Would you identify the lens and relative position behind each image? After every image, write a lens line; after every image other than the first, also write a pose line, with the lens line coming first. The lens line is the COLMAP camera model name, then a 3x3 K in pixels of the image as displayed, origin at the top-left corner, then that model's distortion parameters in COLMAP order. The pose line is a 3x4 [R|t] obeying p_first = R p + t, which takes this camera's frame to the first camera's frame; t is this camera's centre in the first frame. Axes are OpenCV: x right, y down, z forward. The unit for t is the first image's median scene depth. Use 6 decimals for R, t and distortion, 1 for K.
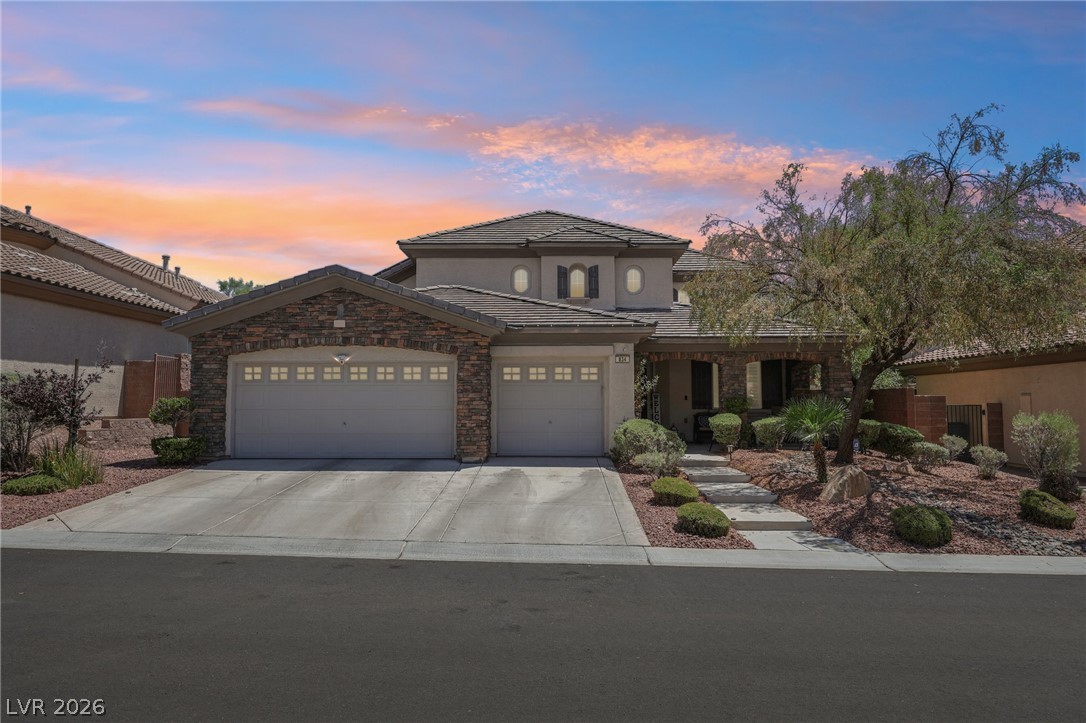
lens RADIAL K [[714.8, 0, 541.7], [0, 714.8, 350.2], [0, 0, 1]] dist [-0.001112, 0.000267]
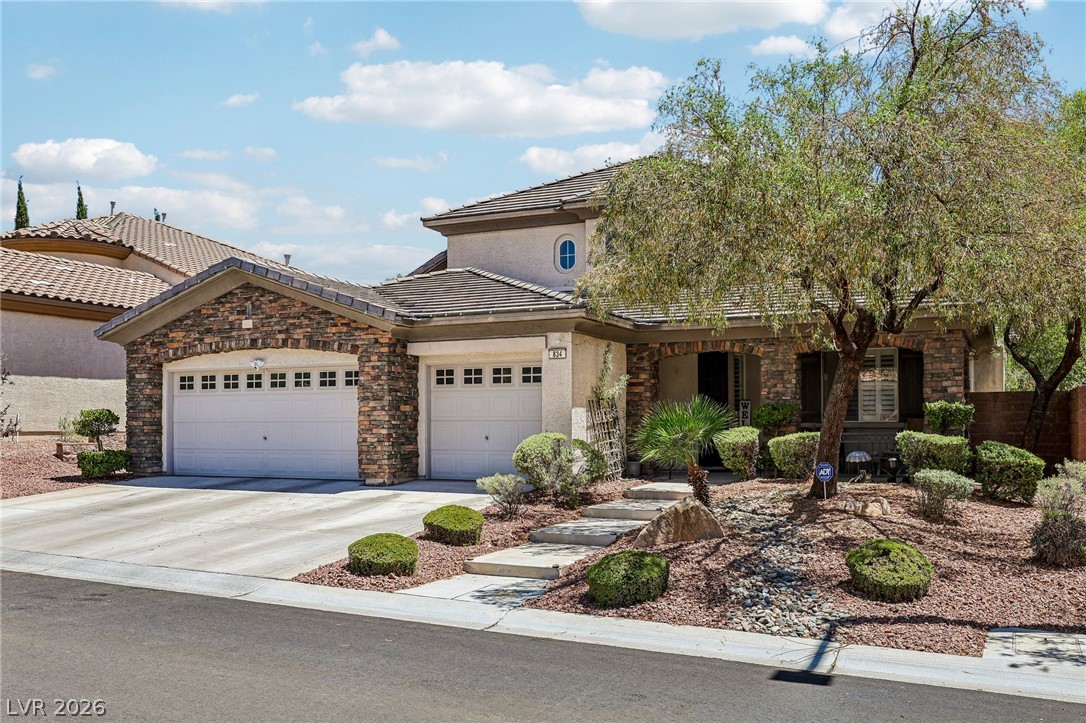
lens RADIAL K [[974.0, 0, 542.5], [0, 974.0, 371.9], [0, 0, 1]] dist [-0.006491, 0.000109]
pose [[0.907339, -0.024723, -0.419671, 0.544200], [0.033646, 0.999338, 0.013872, 0.017304], [0.419050, -0.026707, 0.907570, 0.066878]]
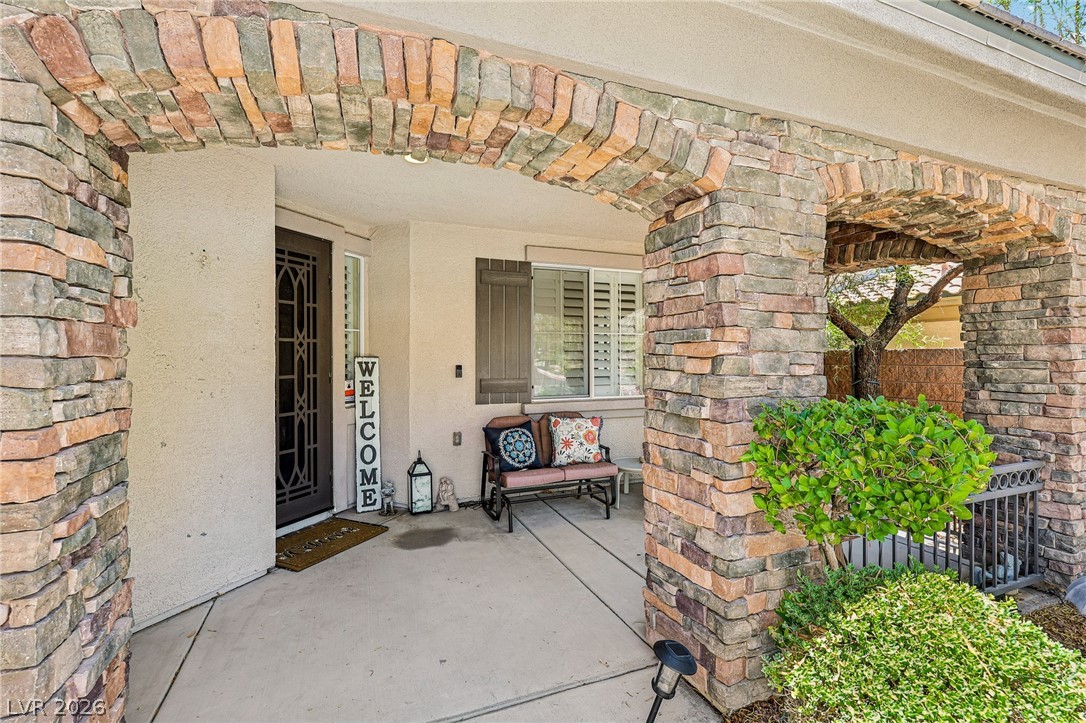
lens RADIAL K [[489.6, 0, 544.4], [0, 489.6, 360.8], [0, 0, 1]] dist [-0.000287, -0.000023]
pose [[0.921294, 0.003719, 0.388848, 0.210213], [-0.034959, 0.996697, 0.073296, 0.060967], [-0.387291, -0.081121, 0.918382, 1.088800]]
